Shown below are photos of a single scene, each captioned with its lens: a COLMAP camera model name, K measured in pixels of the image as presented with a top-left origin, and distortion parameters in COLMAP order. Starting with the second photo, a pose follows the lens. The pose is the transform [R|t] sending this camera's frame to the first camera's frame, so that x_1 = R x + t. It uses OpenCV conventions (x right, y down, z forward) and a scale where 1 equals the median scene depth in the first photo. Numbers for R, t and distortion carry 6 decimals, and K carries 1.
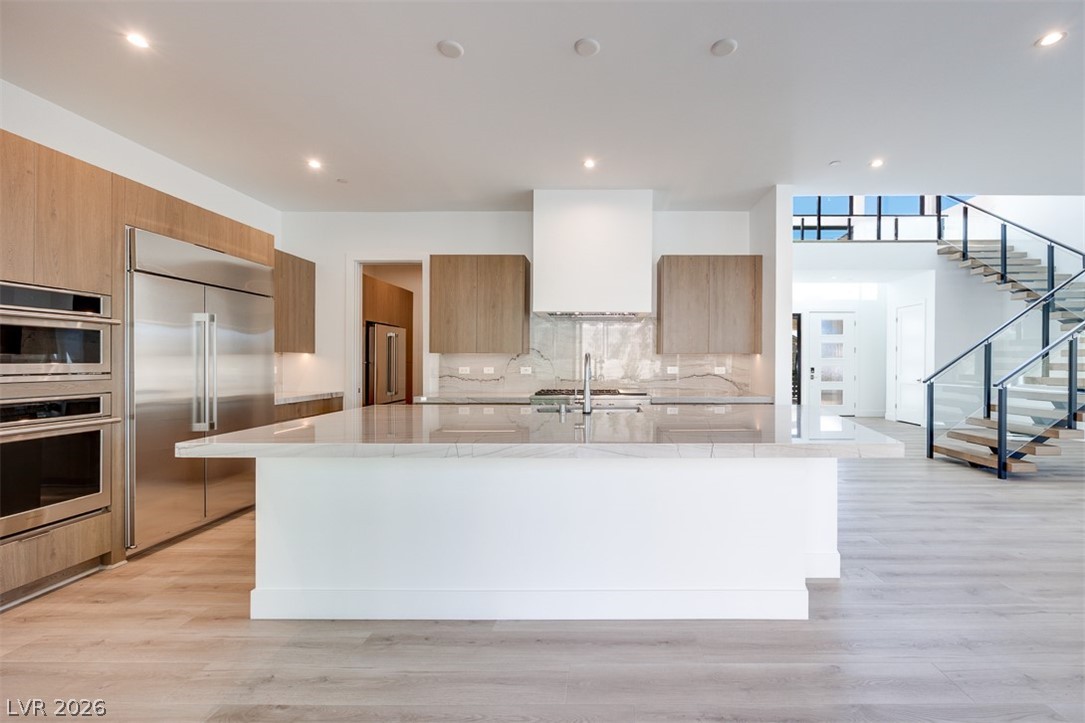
lens RADIAL K [[451.4, 0, 592.8], [0, 451.4, 362.5], [0, 0, 1]] dist [-0.000156, -0.000026]
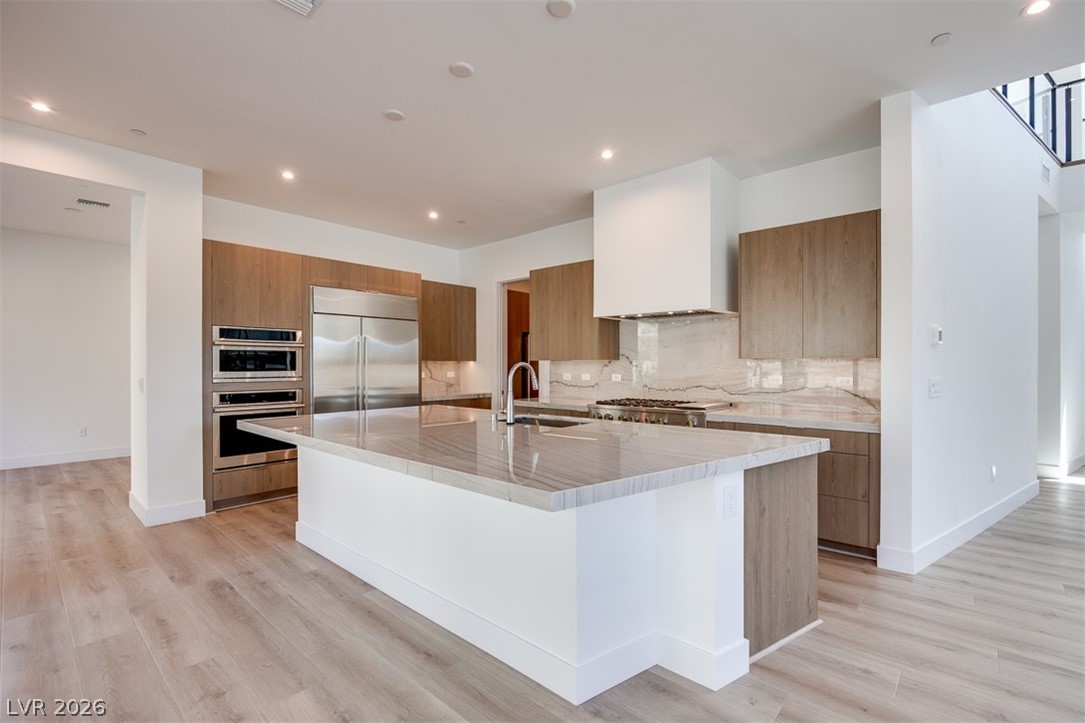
lens RADIAL K [[480.4, 0, 560.0], [0, 480.4, 365.3], [0, 0, 1]] dist [-0.004362, -0.000193]
pose [[0.762922, -0.001286, -0.646489, 0.474523], [0.002724, 0.999996, 0.001225, -0.011011], [0.646485, -0.002695, 0.762922, 0.165919]]
